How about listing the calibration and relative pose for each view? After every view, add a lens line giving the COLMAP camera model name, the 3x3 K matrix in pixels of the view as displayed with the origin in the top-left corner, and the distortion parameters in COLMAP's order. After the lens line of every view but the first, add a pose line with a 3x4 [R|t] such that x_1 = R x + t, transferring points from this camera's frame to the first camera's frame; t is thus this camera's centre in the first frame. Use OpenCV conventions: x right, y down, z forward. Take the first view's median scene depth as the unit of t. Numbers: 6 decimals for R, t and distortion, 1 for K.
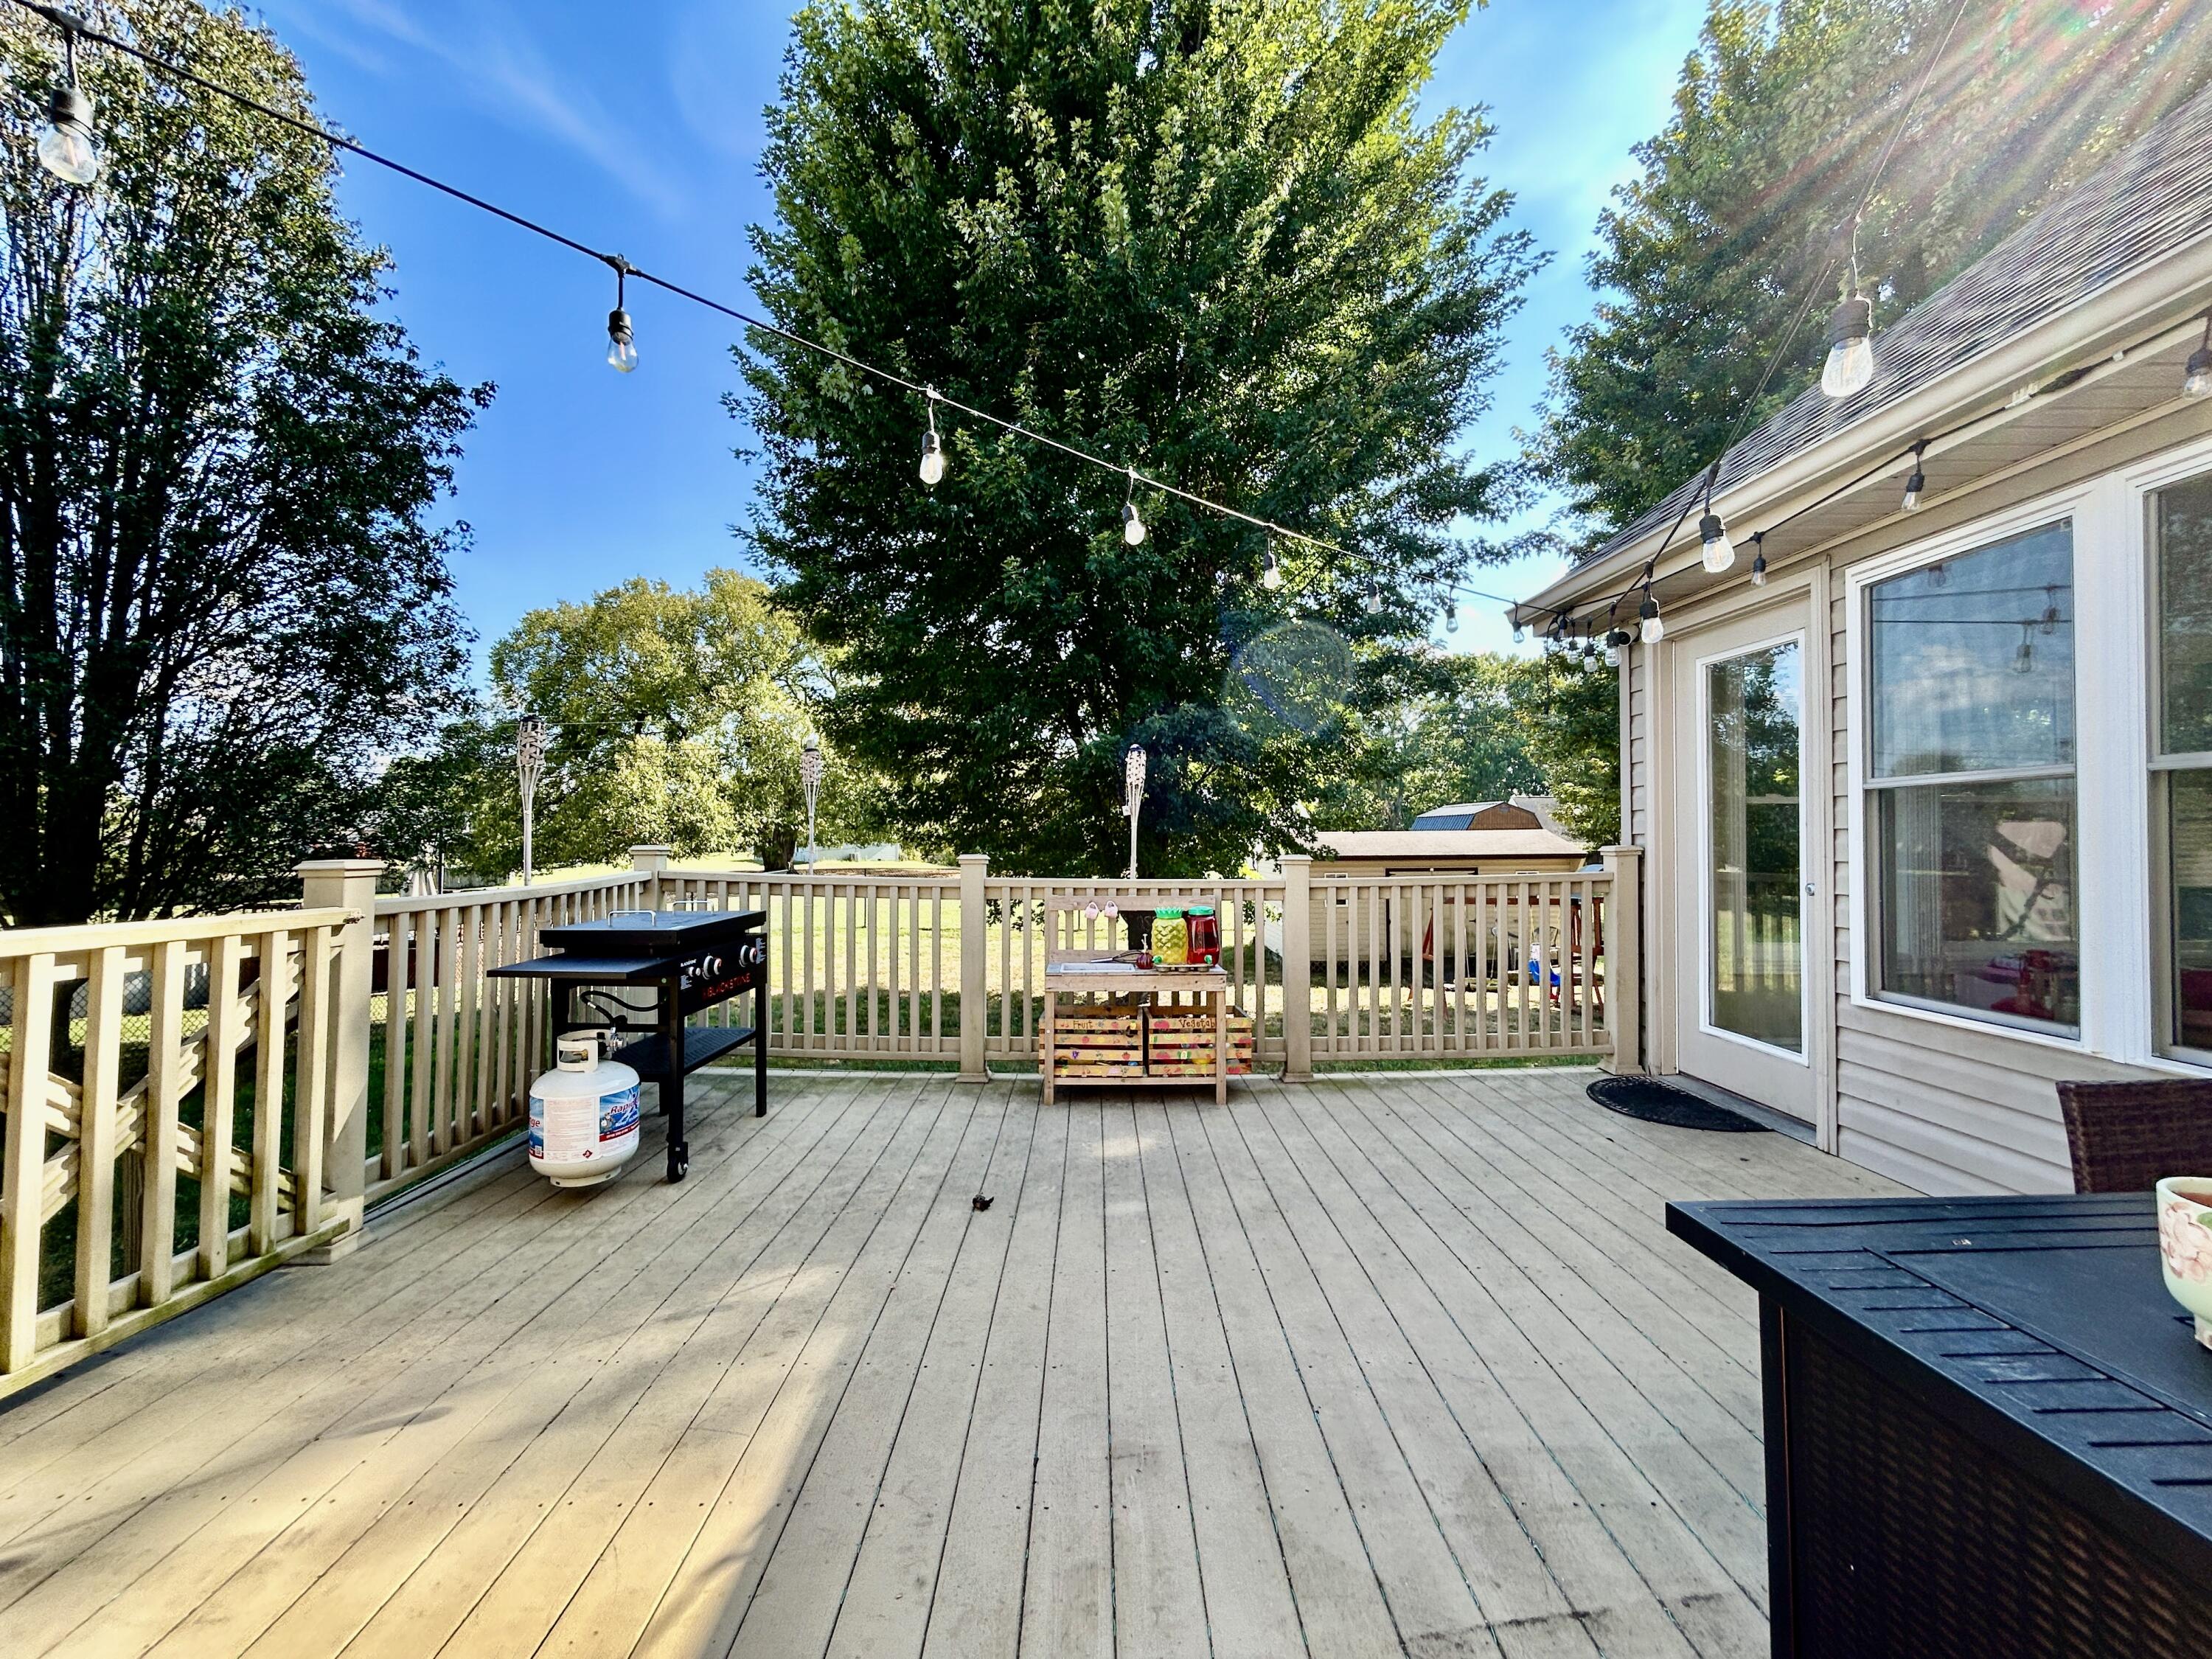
lens RADIAL K [[874.7, 0, 1101.2], [0, 874.7, 820.3], [0, 0, 1]] dist [-0.002794, -0.000259]
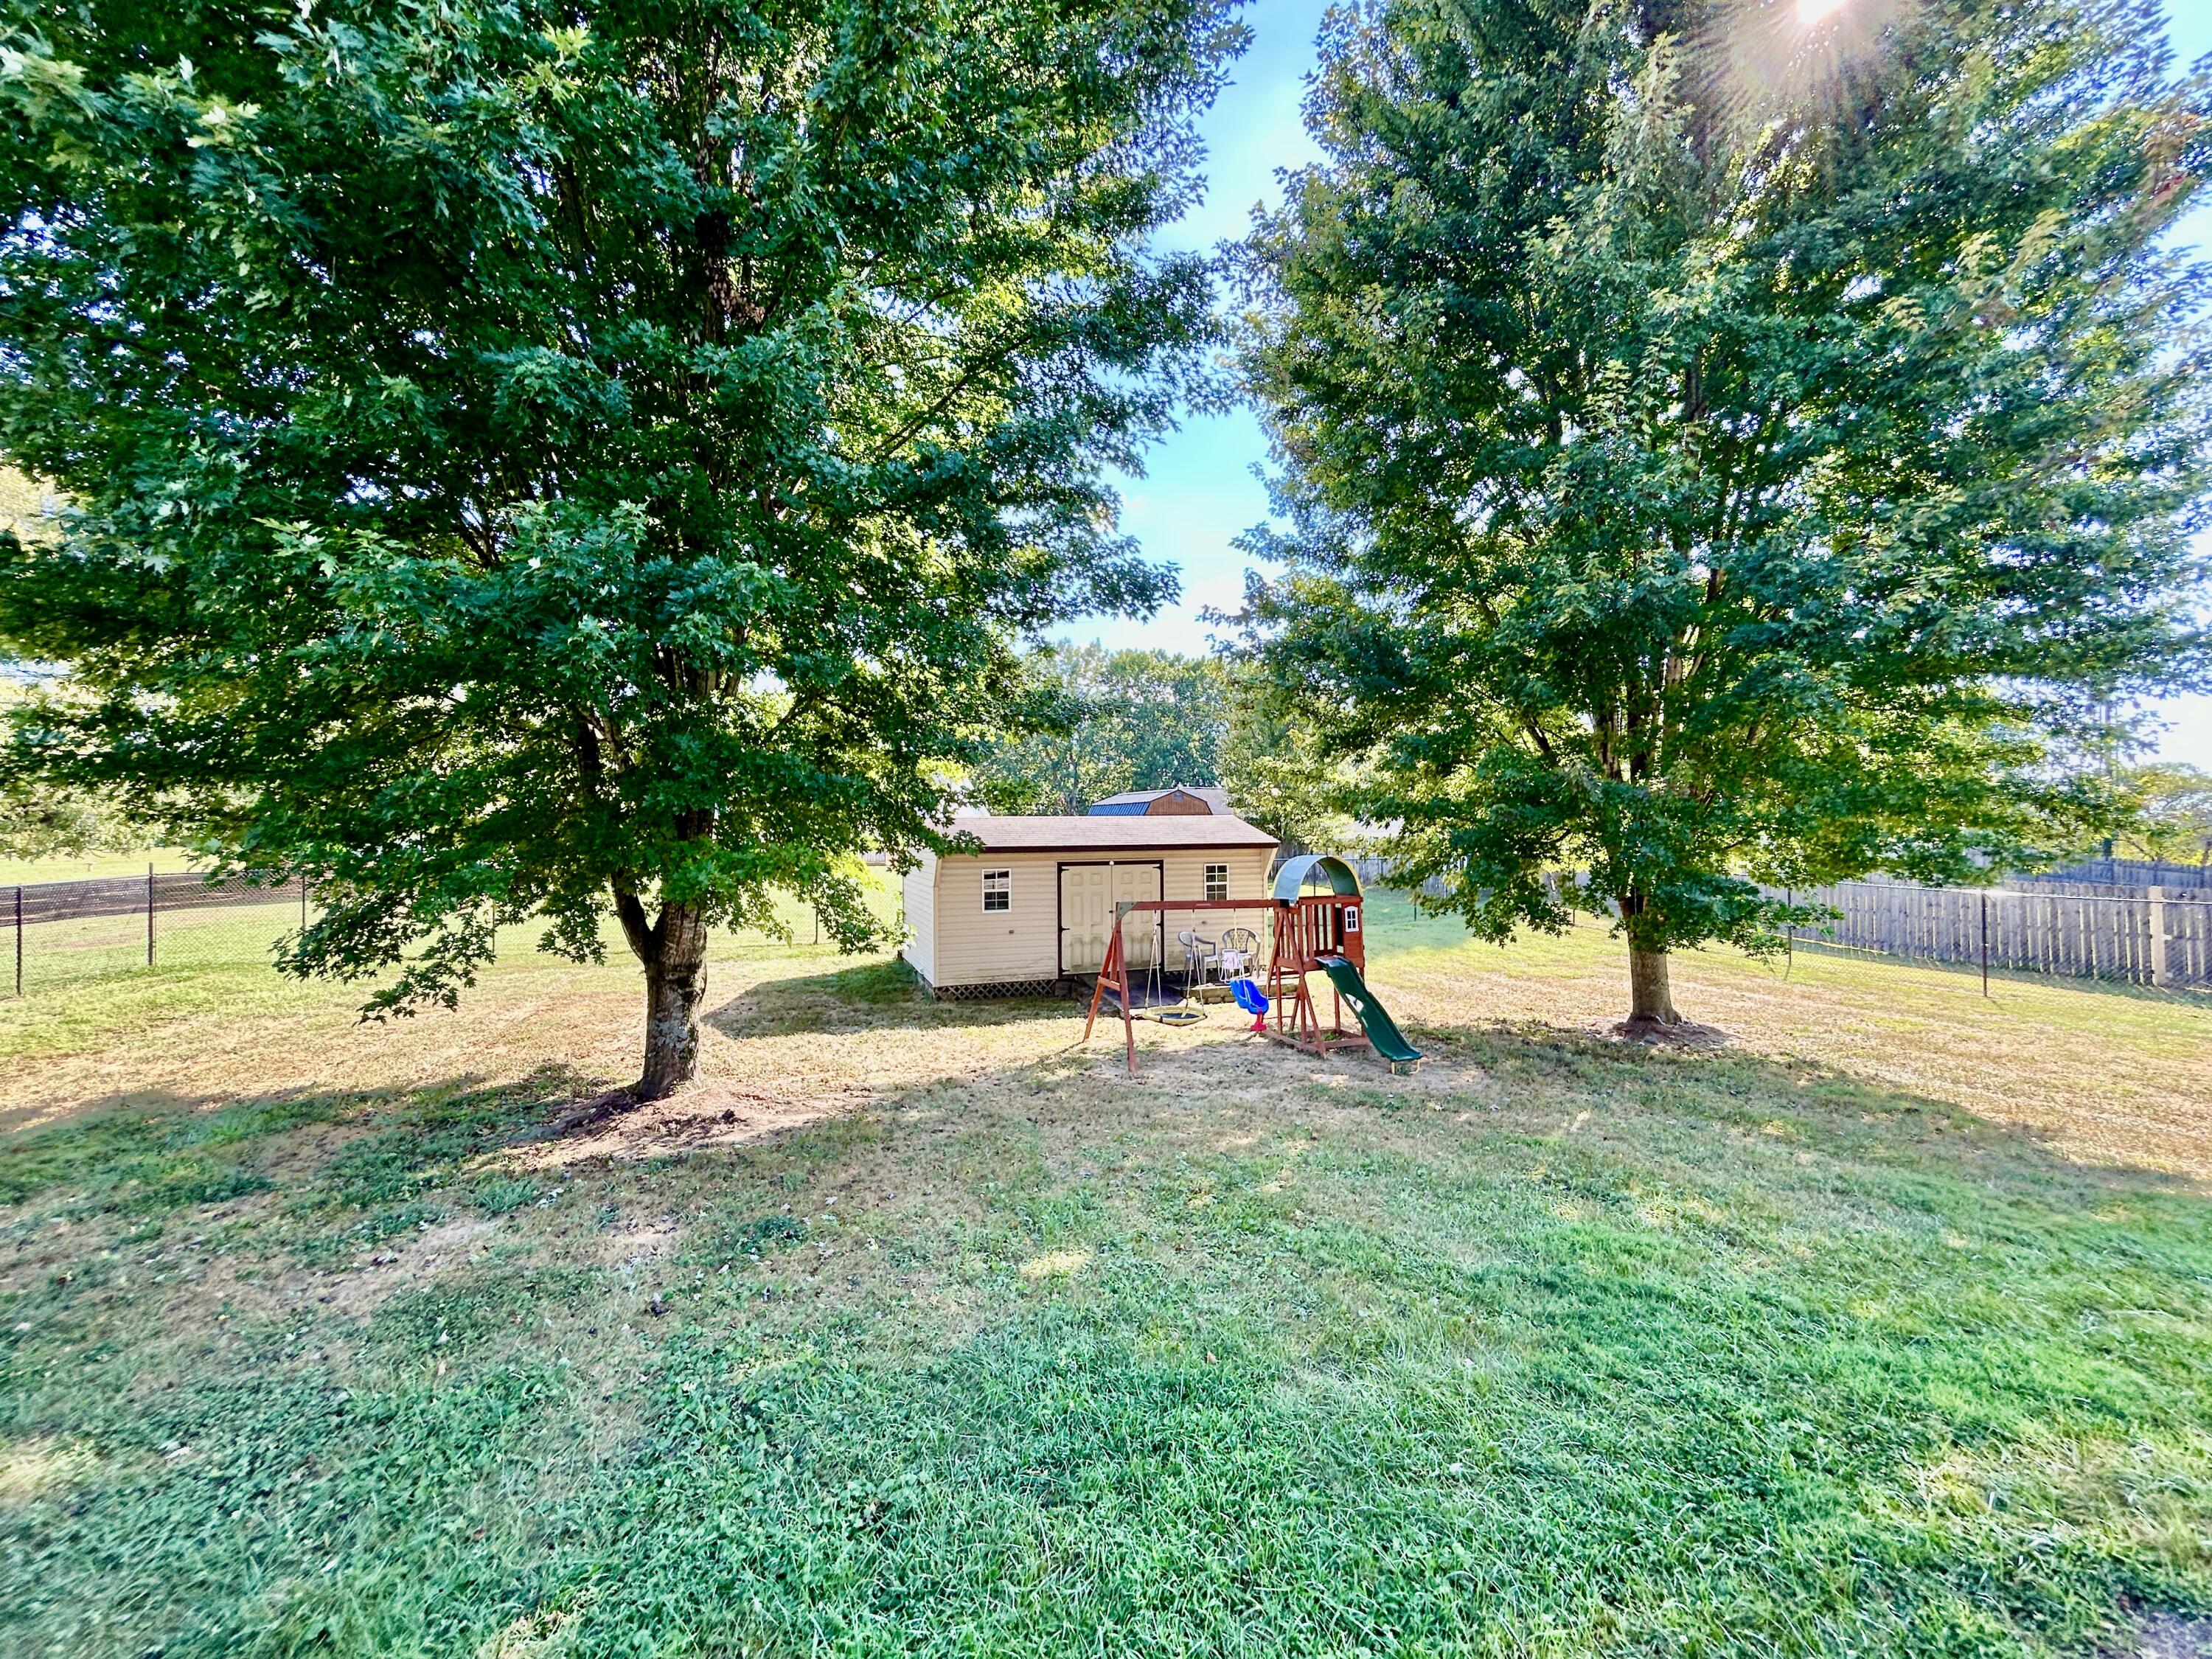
lens RADIAL K [[874.7, 0, 1101.2], [0, 874.7, 820.3], [0, 0, 1]] dist [-0.002794, -0.000259]
pose [[0.936084, 0.002927, 0.351764, 0.117426], [-0.006223, 0.999947, 0.008241, 0.014664], [-0.351721, -0.009904, 0.936053, 0.346535]]
